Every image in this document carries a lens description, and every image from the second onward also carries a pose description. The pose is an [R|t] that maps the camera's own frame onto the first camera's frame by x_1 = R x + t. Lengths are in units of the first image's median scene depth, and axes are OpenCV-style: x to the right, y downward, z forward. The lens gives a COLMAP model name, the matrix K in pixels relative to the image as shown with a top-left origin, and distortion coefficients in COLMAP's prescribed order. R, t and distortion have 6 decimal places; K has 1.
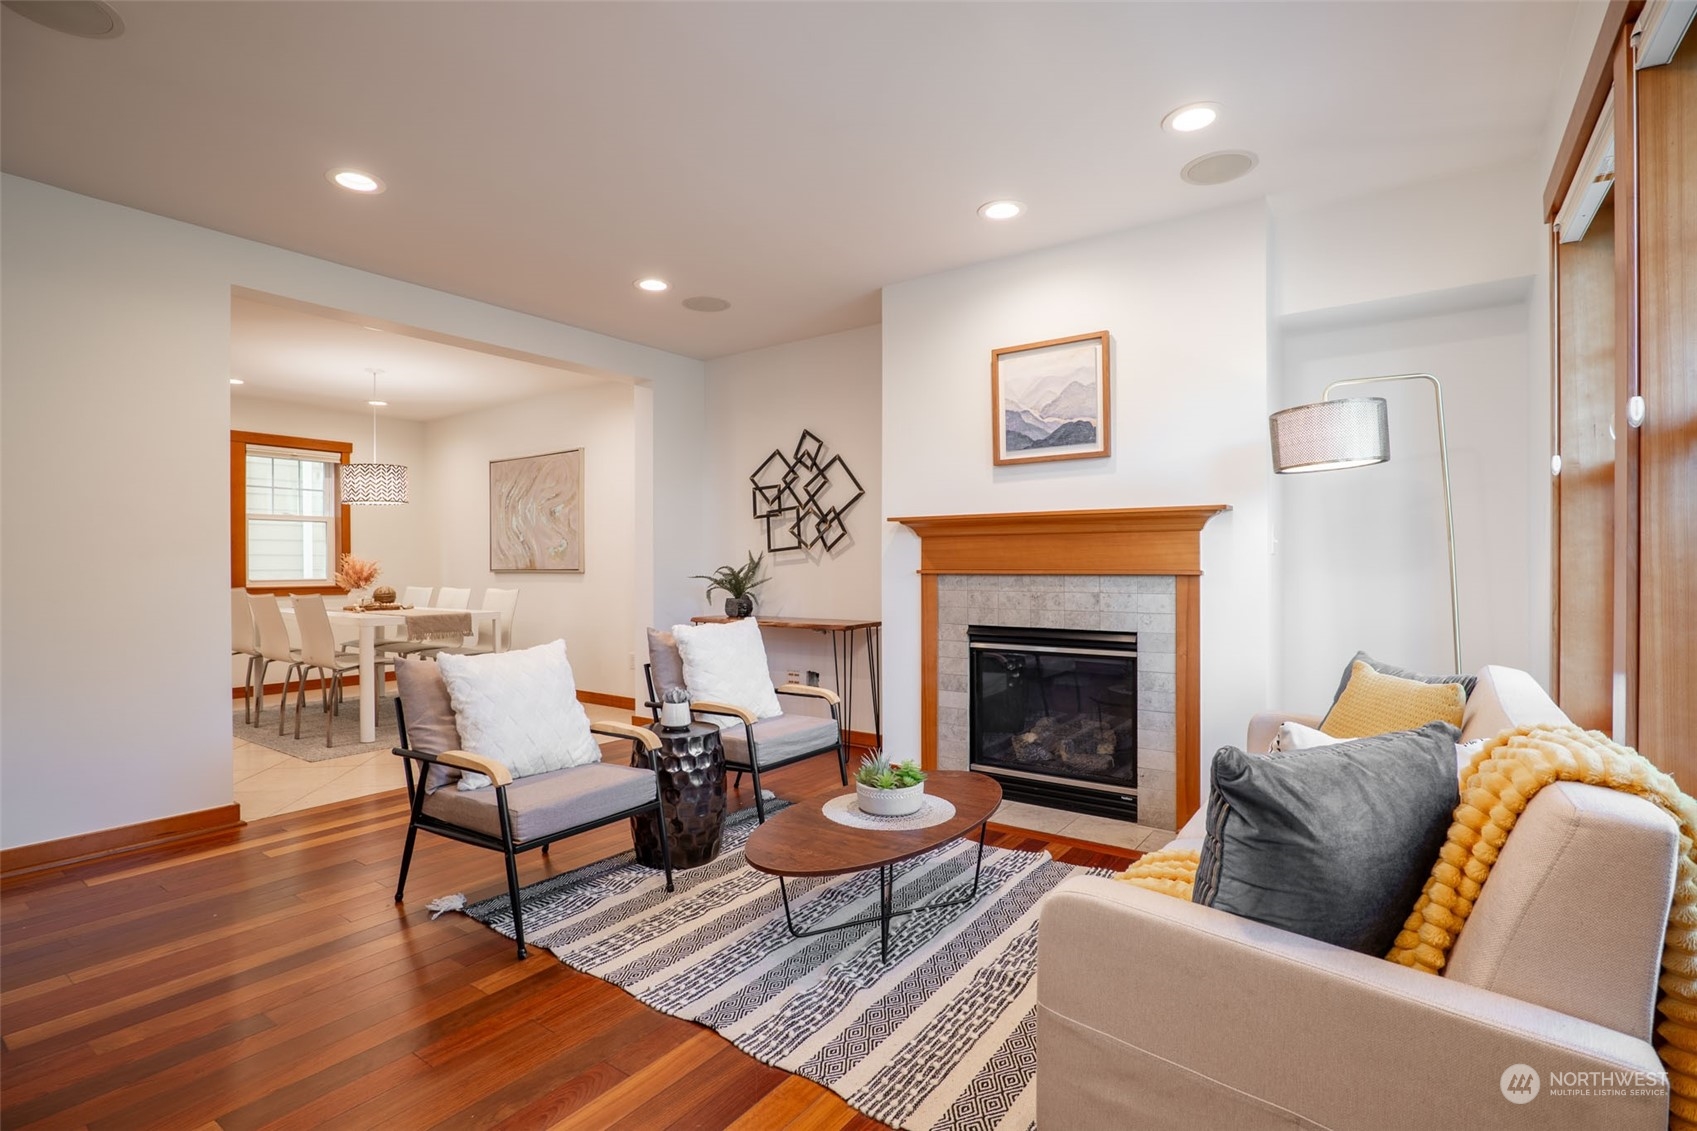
lens RADIAL K [[767.8, 0, 844.4], [0, 767.8, 616.5], [0, 0, 1]] dist [-0.020029, 0.000852]
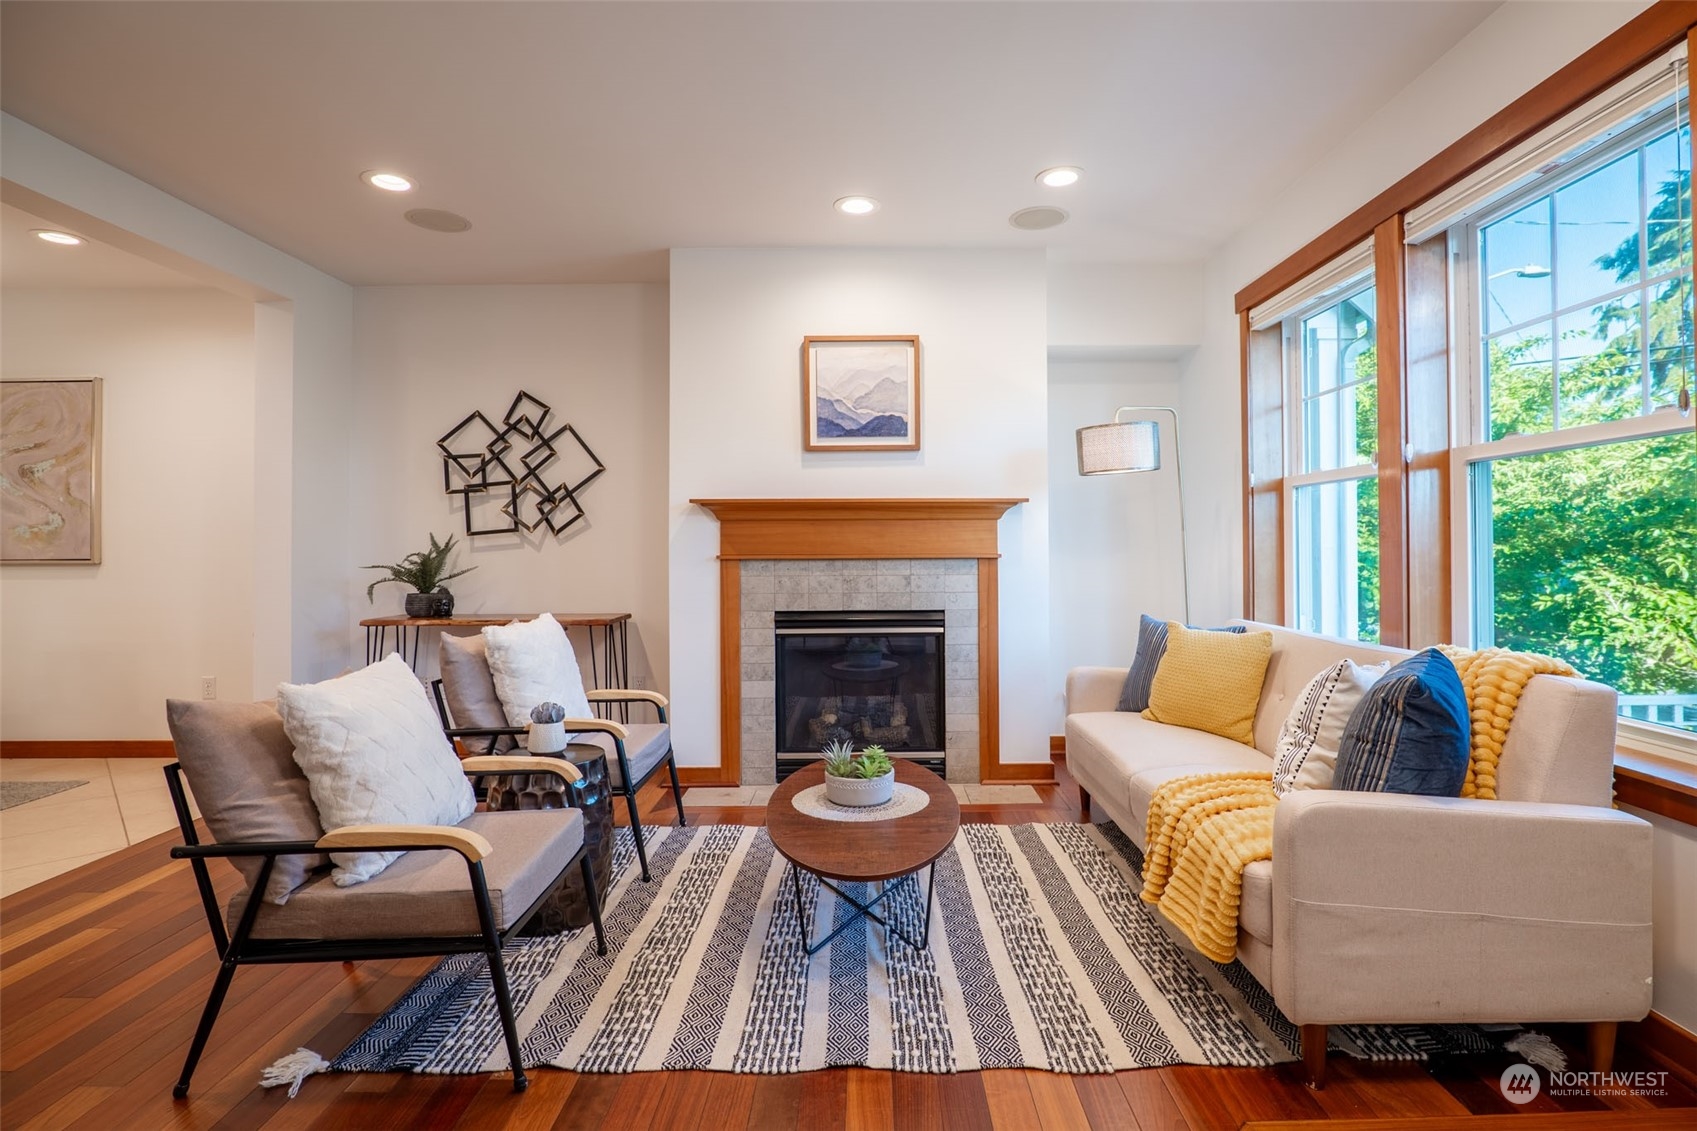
lens RADIAL K [[797.2, 0, 846.2], [0, 797.2, 589.9], [0, 0, 1]] dist [-0.017772, 0.000874]
pose [[0.820682, -0.030138, 0.570590, -0.357386], [0.041344, 0.999123, -0.006693, -0.005761], [-0.569887, 0.029083, 0.821208, 0.117104]]
